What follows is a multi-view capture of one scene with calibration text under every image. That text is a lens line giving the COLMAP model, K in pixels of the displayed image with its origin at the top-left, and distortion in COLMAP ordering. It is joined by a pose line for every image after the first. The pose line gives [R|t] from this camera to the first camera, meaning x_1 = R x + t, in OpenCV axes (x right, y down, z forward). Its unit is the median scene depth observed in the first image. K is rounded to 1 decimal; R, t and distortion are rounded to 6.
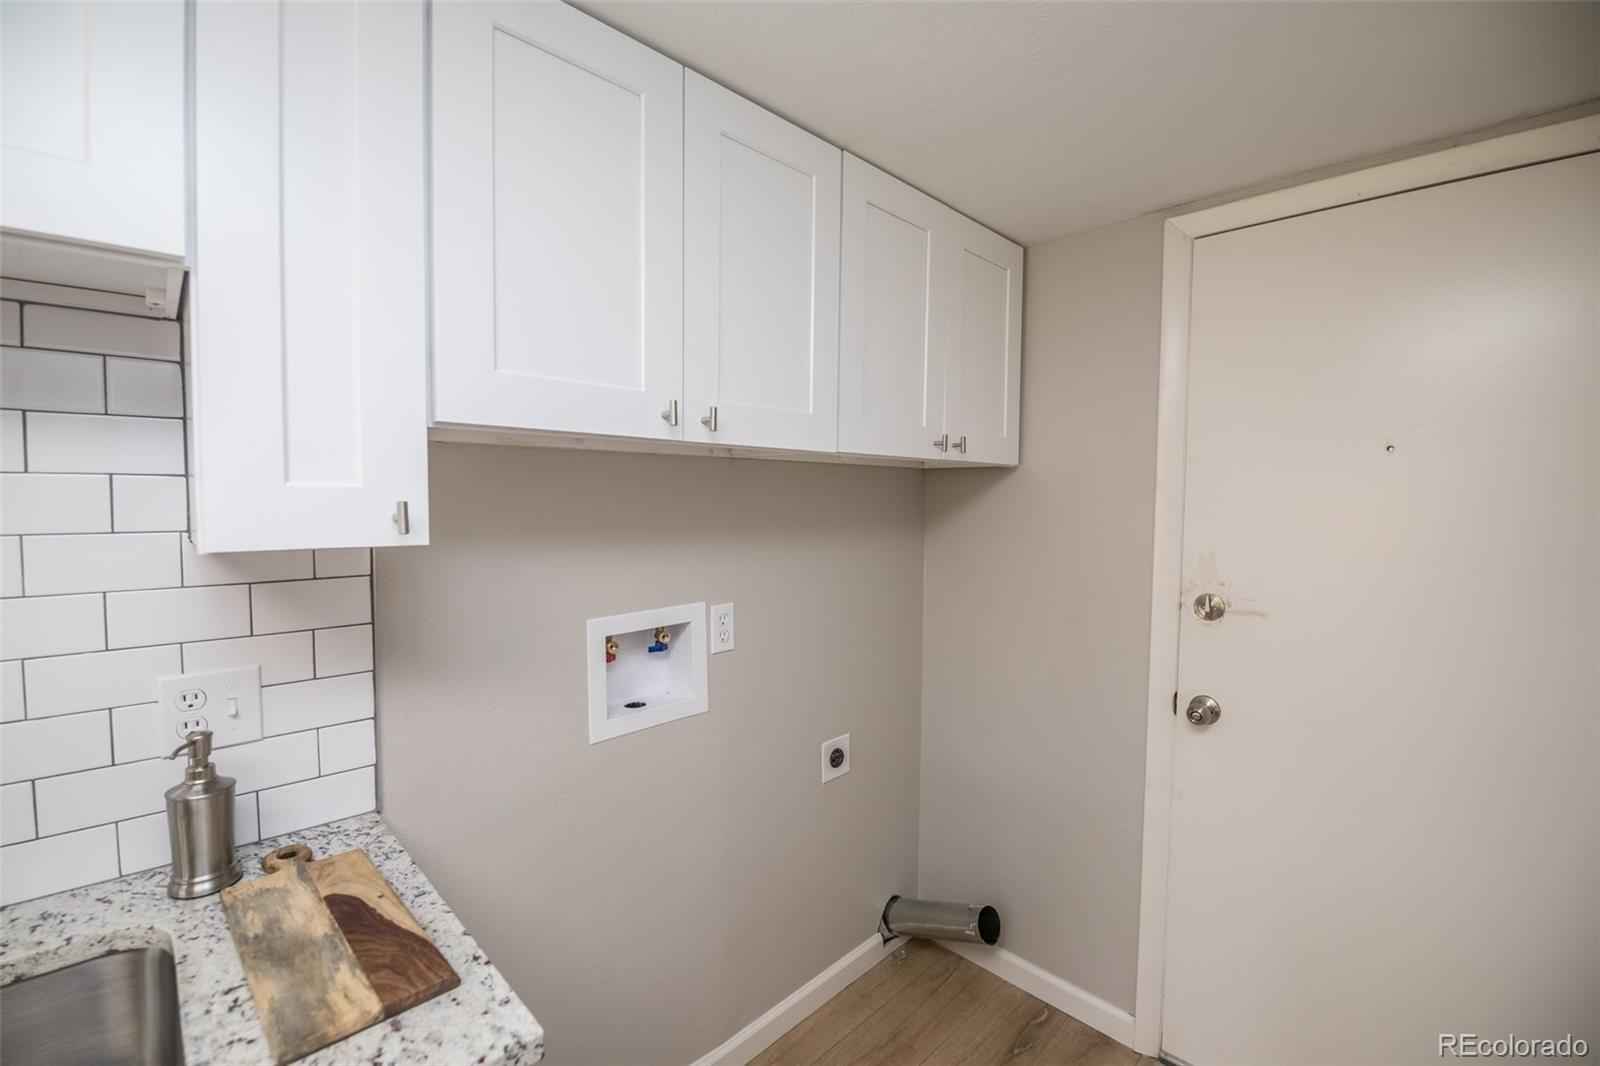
lens RADIAL K [[691.9, 0, 799.4], [0, 691.9, 542.0], [0, 0, 1]] dist [-0.002611, -0.009069]
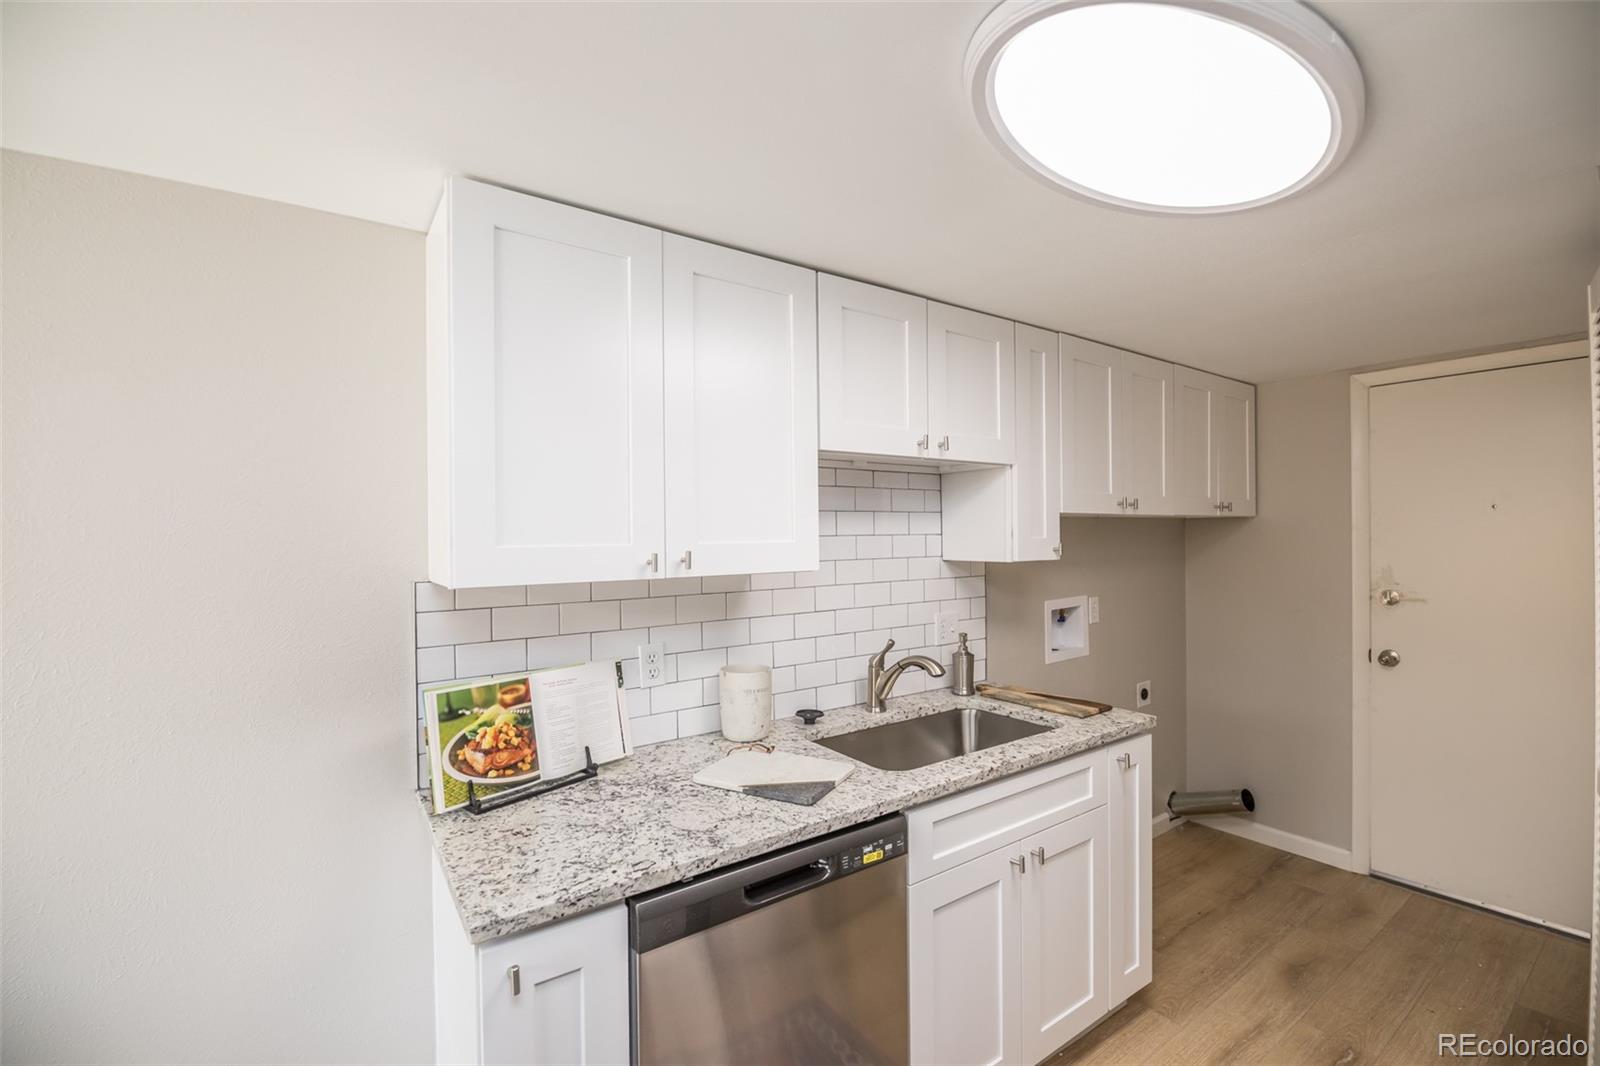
lens RADIAL K [[691.9, 0, 799.4], [0, 691.9, 542.0], [0, 0, 1]] dist [-0.002611, -0.009069]
pose [[0.987735, -0.015046, -0.155415, -0.576731], [0.006510, 0.998449, -0.055287, 0.039294], [0.156006, 0.053597, 0.986301, -0.902999]]
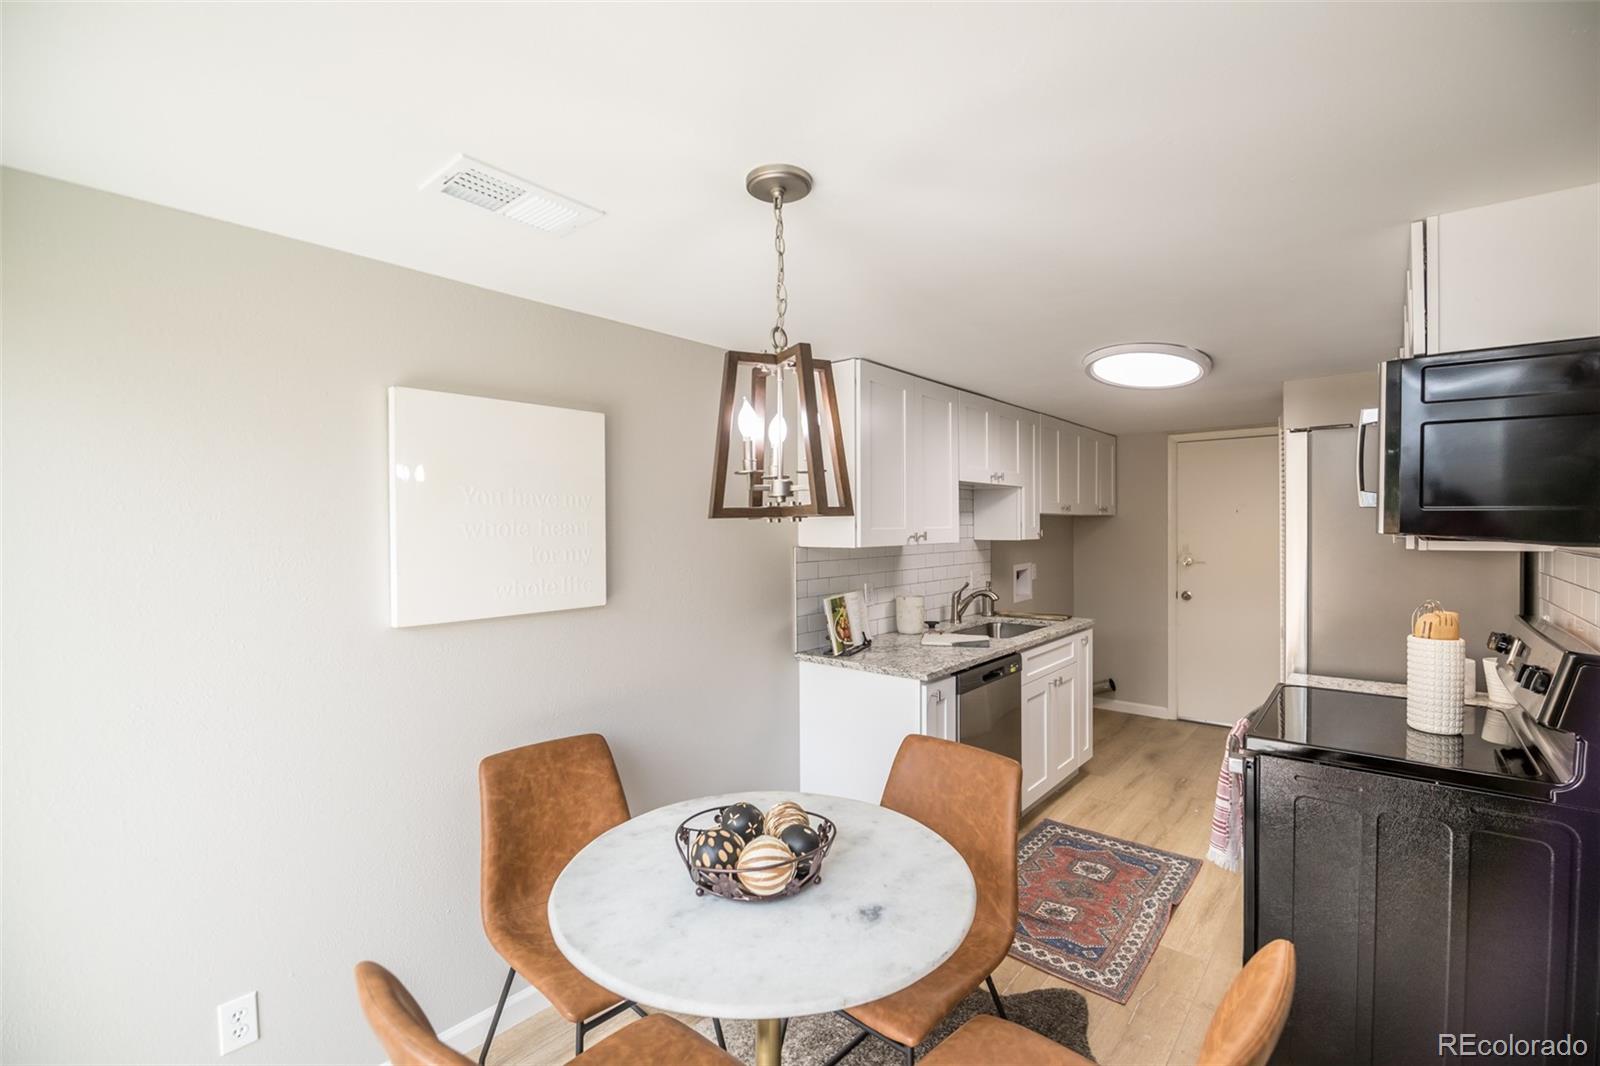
lens RADIAL K [[691.9, 0, 799.4], [0, 691.9, 542.0], [0, 0, 1]] dist [-0.002611, -0.009069]
pose [[0.995810, -0.015904, 0.090048, -1.358363], [0.019853, 0.998872, -0.043124, 0.101465], [-0.089261, 0.044731, 0.995003, -1.851765]]
